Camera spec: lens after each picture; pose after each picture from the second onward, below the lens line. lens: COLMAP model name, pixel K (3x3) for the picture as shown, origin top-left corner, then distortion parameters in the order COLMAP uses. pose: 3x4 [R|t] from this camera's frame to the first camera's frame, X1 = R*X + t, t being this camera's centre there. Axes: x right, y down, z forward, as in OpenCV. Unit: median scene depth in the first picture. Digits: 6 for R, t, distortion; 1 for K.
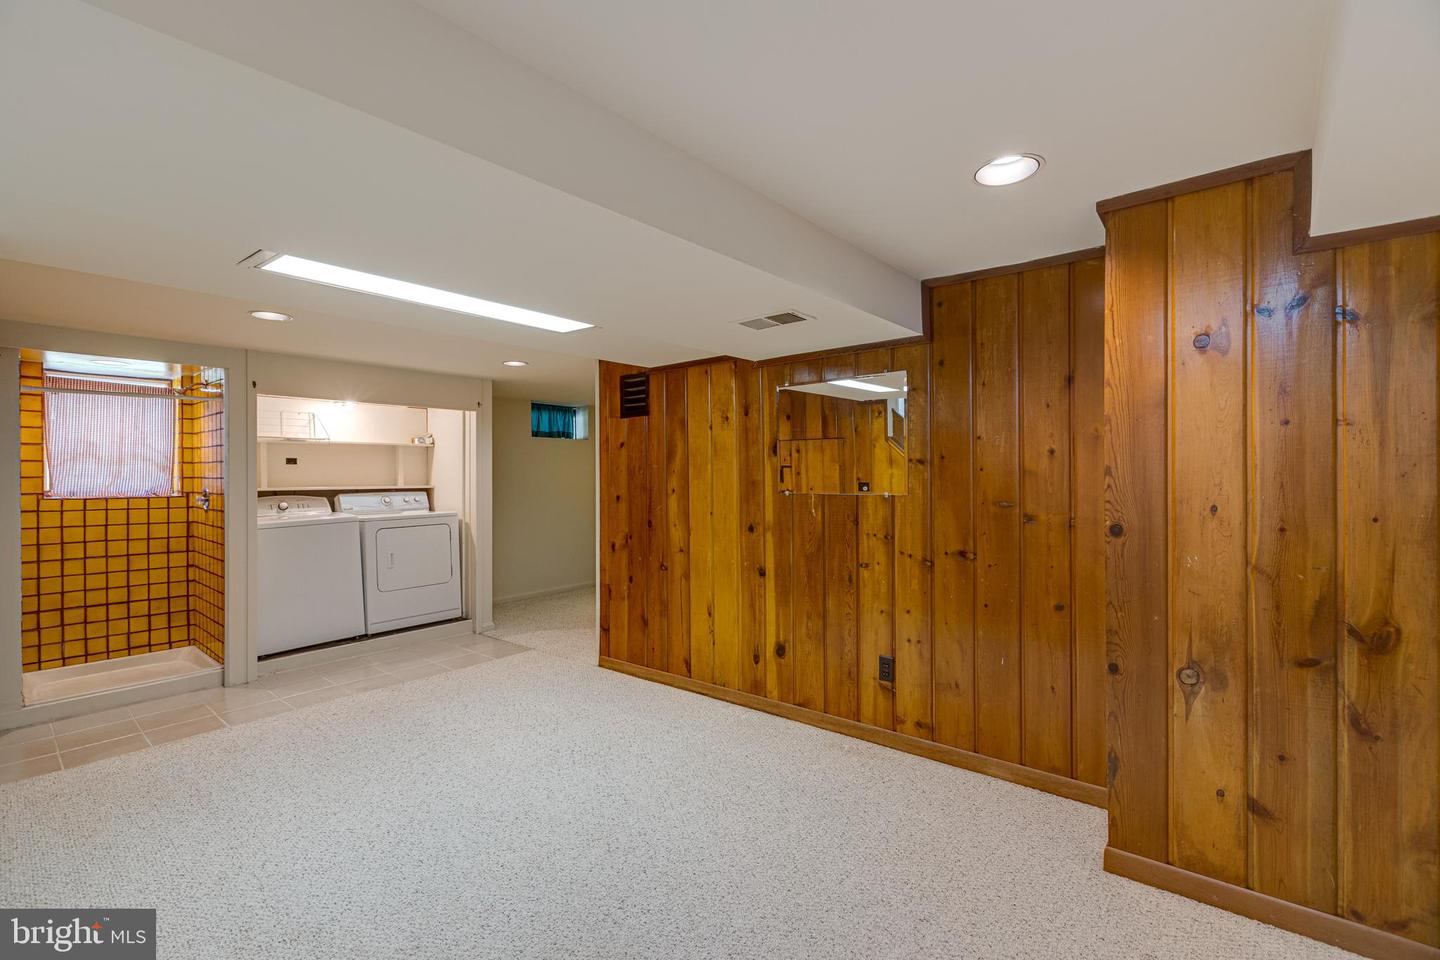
lens RADIAL K [[638.0, 0, 722.9], [0, 638.0, 477.6], [0, 0, 1]] dist [0.000204, -0.000347]
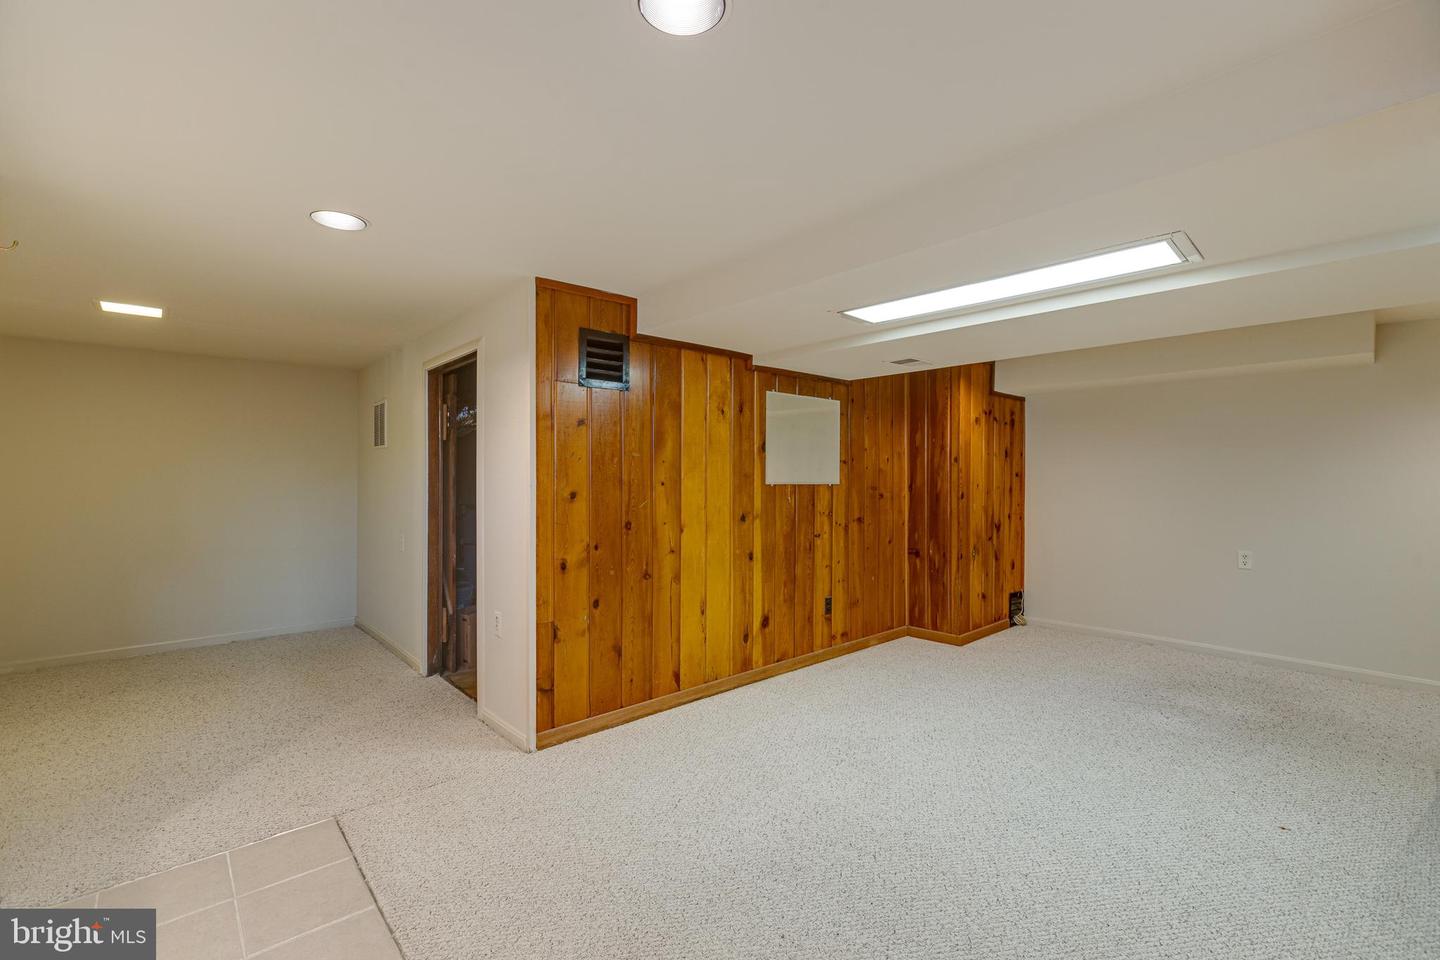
lens RADIAL K [[638.0, 0, 722.9], [0, 638.0, 477.6], [0, 0, 1]] dist [0.000204, -0.000347]
pose [[0.135619, 0.009232, 0.990718, -0.976271], [-0.001006, 0.999957, -0.009181, 0.020708], [-0.990761, 0.000248, 0.135622, 0.845714]]
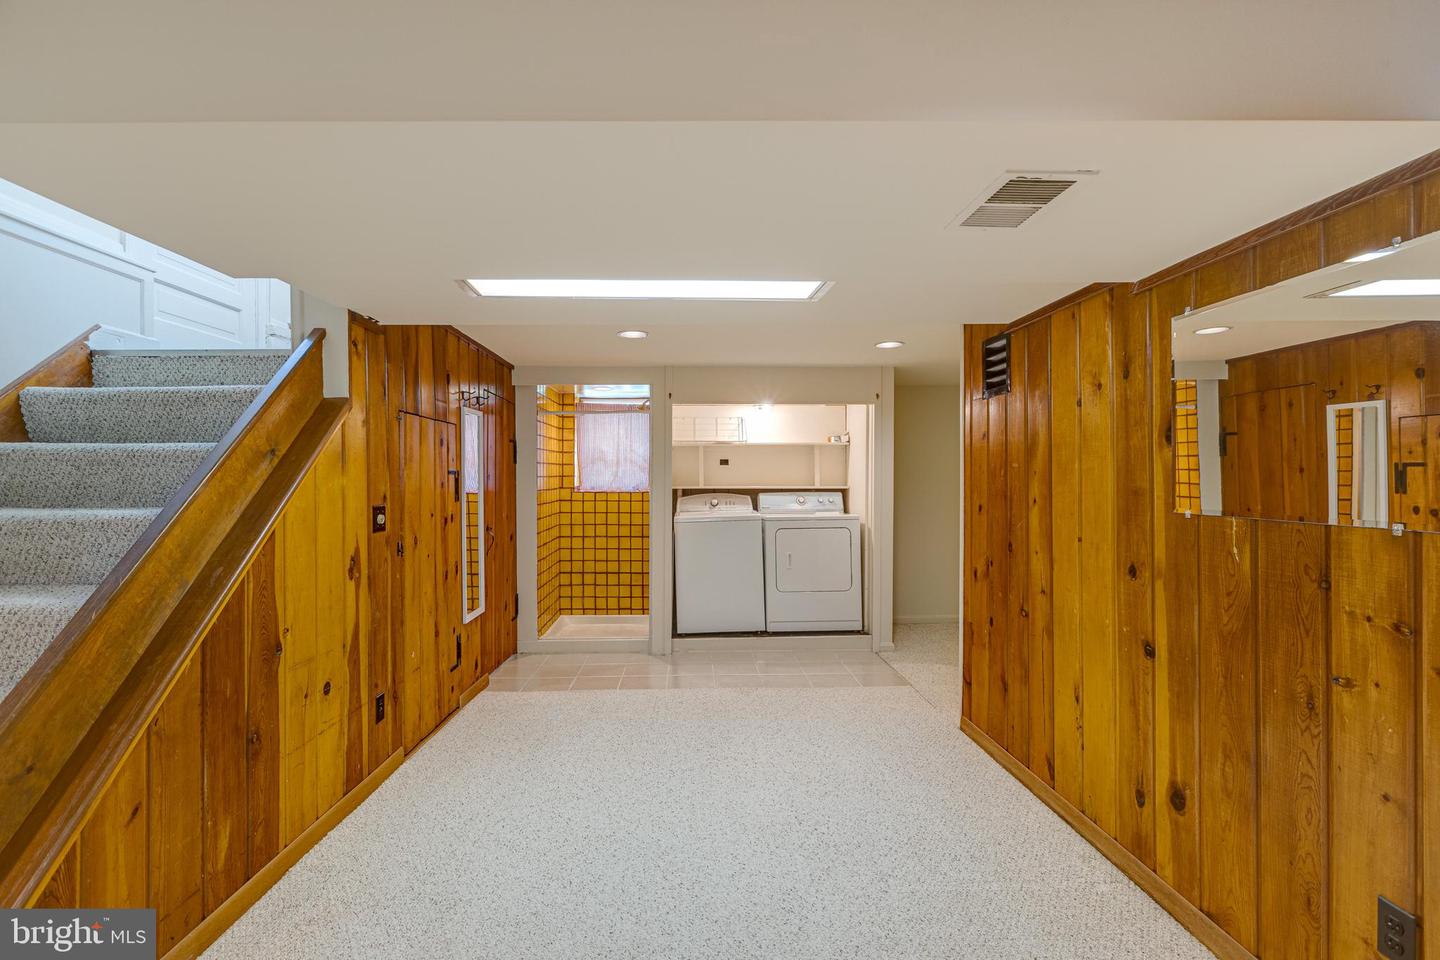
lens RADIAL K [[668.4, 0, 690.9], [0, 668.4, 475.5], [0, 0, 1]] dist [-0.001067, -0.000248]
pose [[0.652307, 0.004281, -0.757943, 0.231599], [-0.004563, 0.999988, 0.001721, -0.006217], [0.757941, 0.002336, 0.652319, 0.281598]]
